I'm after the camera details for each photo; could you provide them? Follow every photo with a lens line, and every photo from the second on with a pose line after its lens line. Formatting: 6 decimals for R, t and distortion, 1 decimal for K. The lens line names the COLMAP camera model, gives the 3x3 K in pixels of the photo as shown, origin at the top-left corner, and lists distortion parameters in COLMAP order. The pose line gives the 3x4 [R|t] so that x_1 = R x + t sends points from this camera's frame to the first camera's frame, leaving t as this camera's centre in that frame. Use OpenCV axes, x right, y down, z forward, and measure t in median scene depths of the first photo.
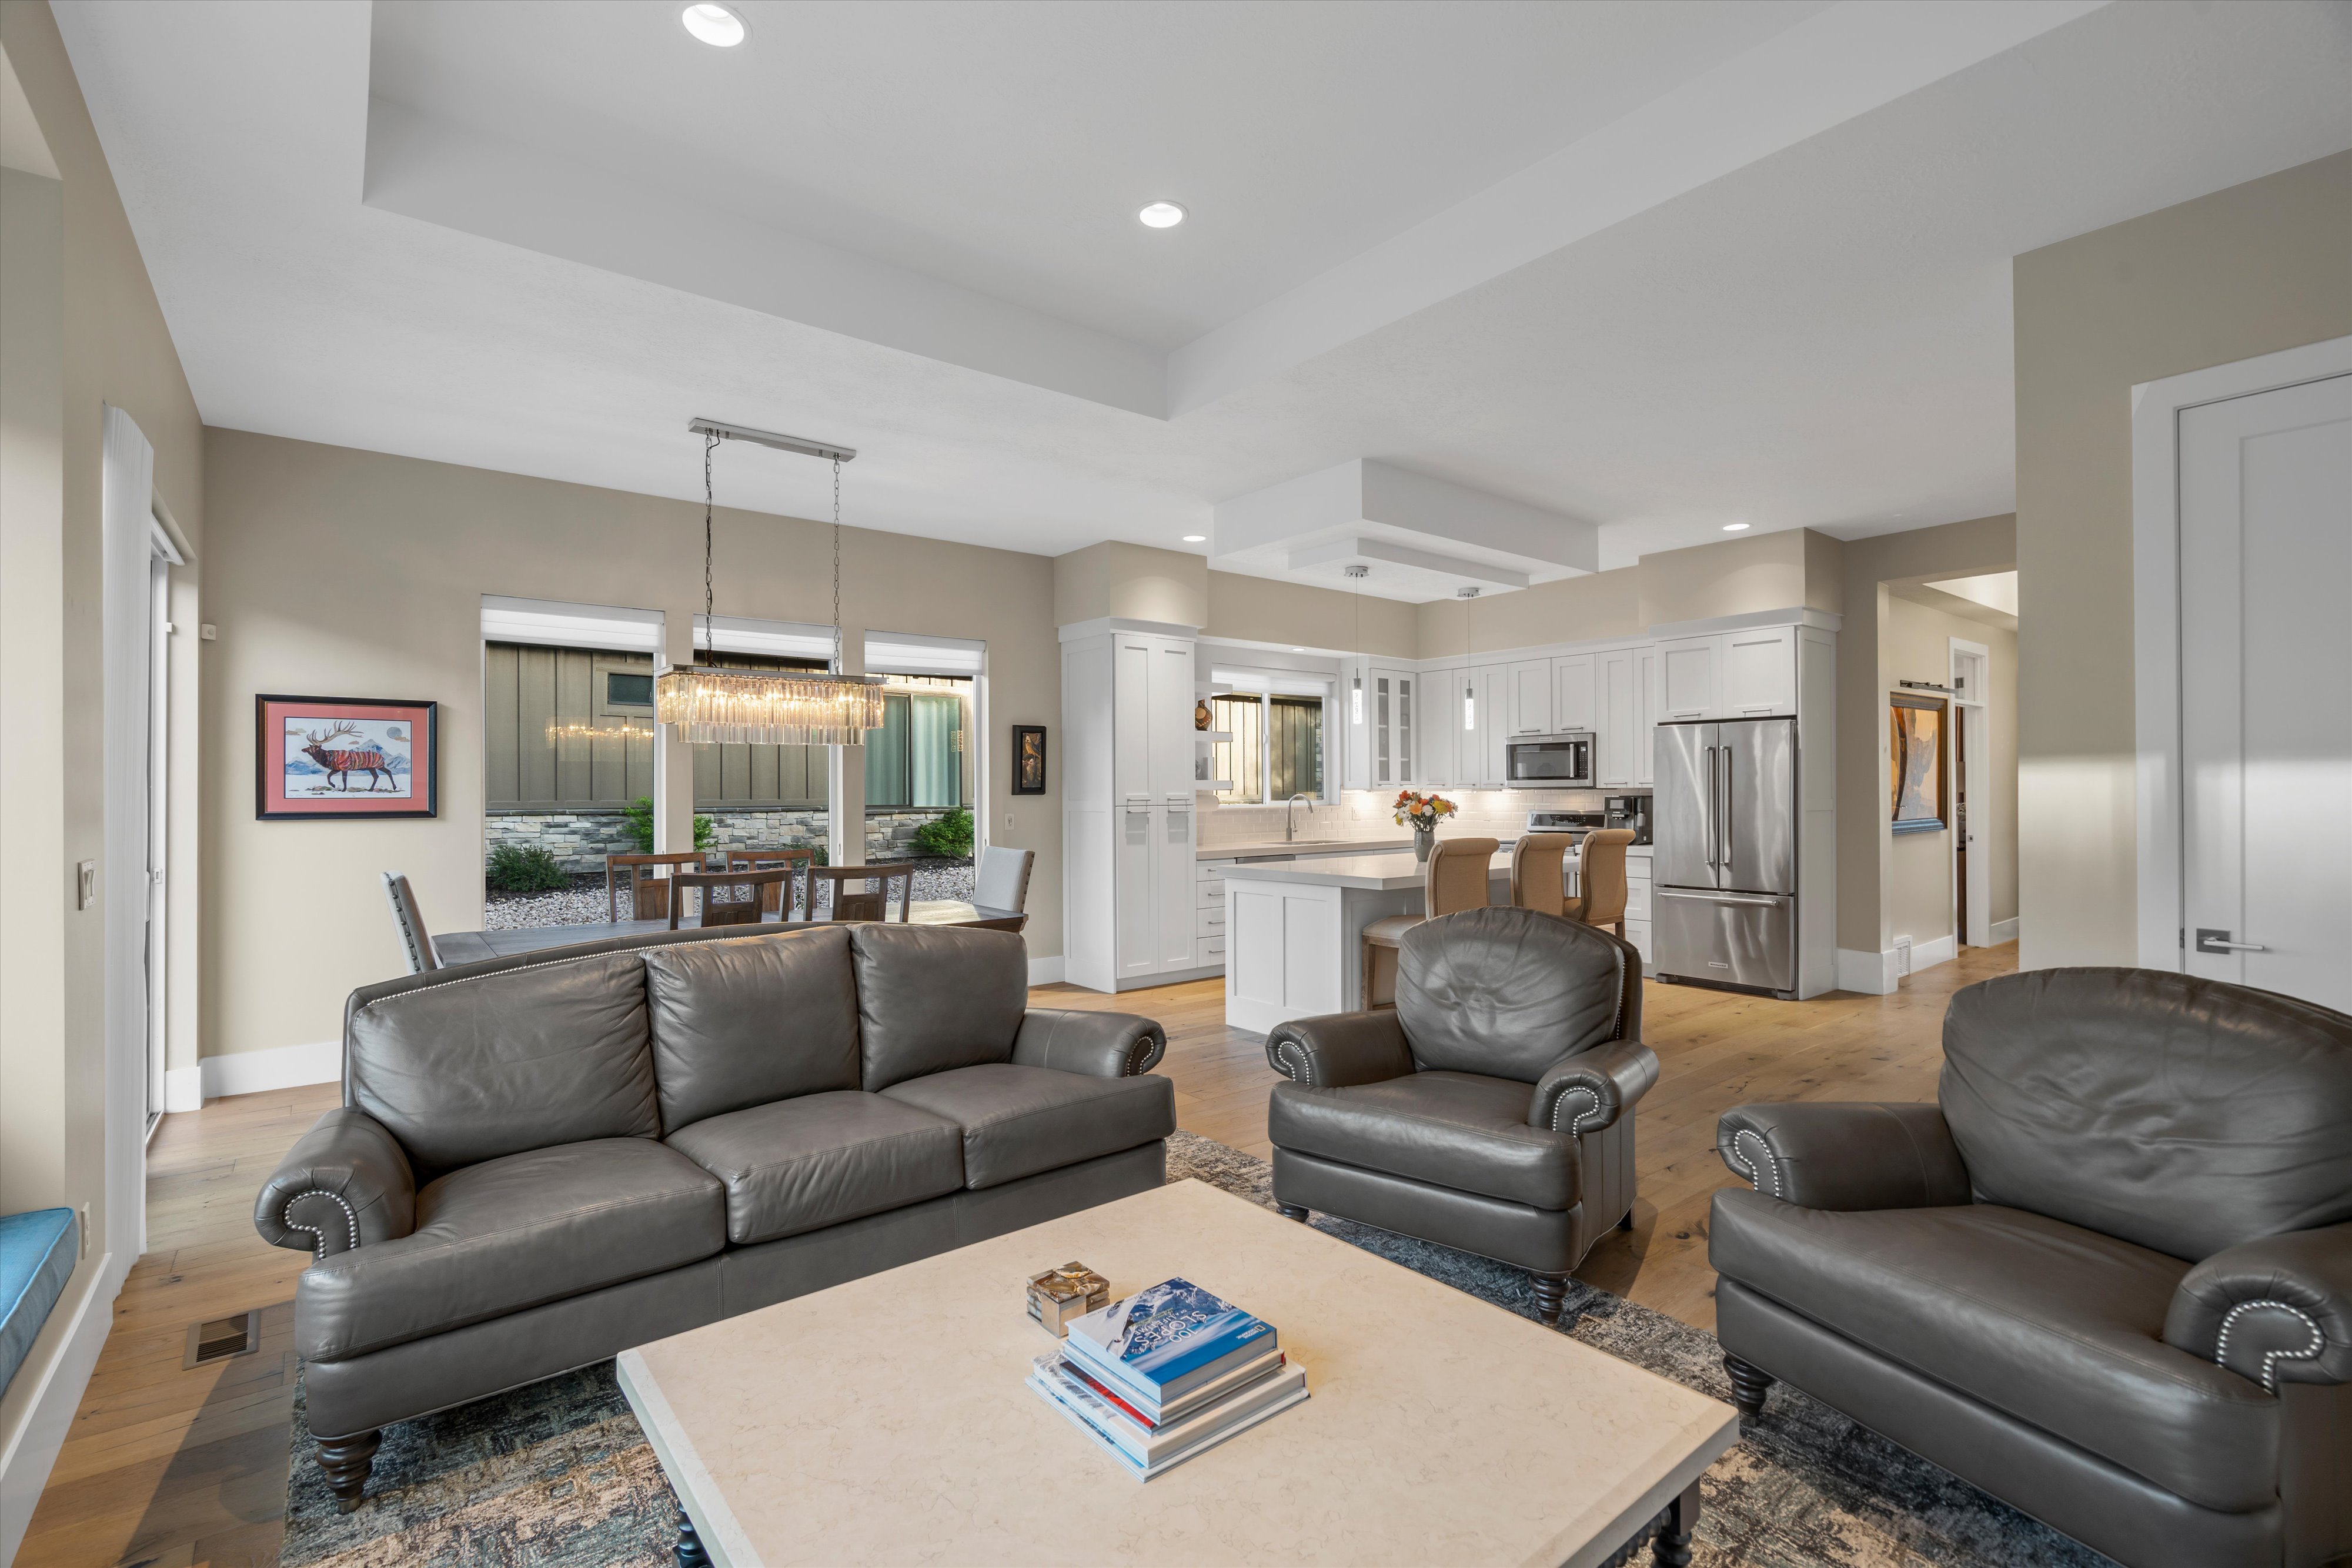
lens RADIAL K [[1098.0, 0, 1174.1], [0, 1098.0, 787.0], [0, 0, 1]] dist [-0.007372, 0.001322]
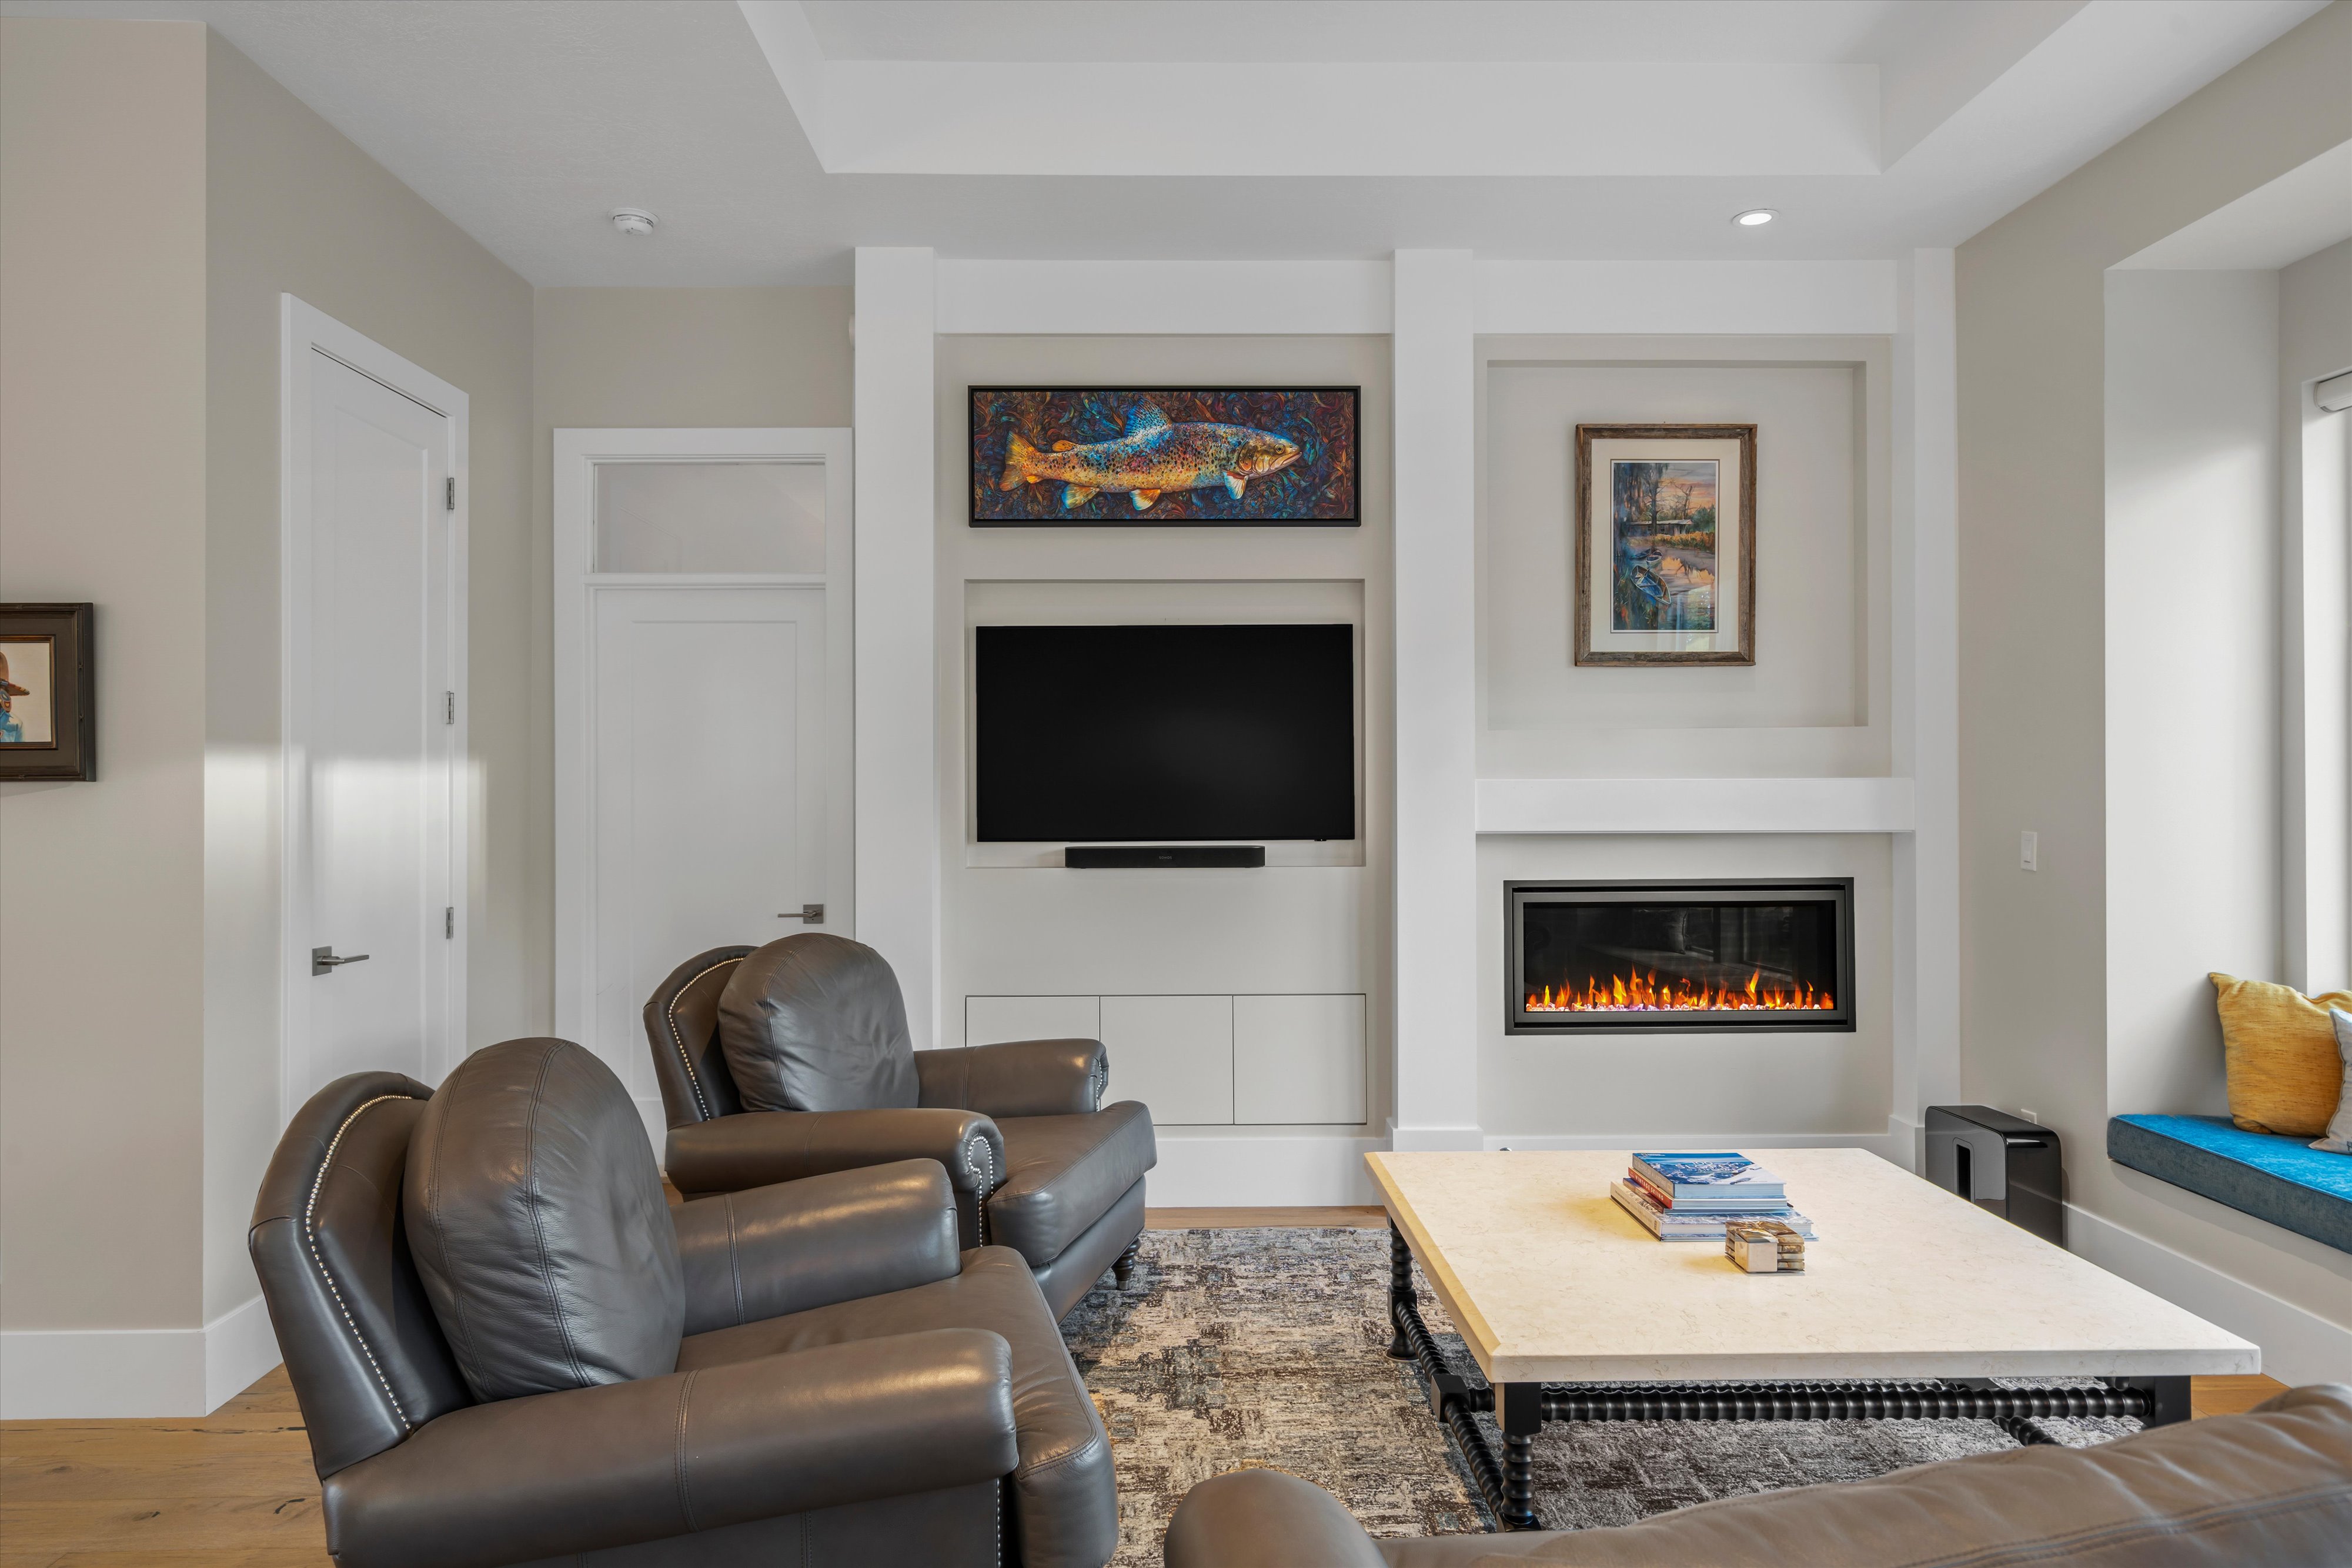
lens RADIAL K [[1381.8, 0, 1178.0], [0, 1381.8, 783.3], [0, 0, 1]] dist [-0.000498, -0.000037]
pose [[-0.788854, 0.008331, 0.614524, -0.456416], [0.001940, 0.999937, -0.011067, 0.016634], [-0.614577, -0.007538, -0.788821, 2.293254]]
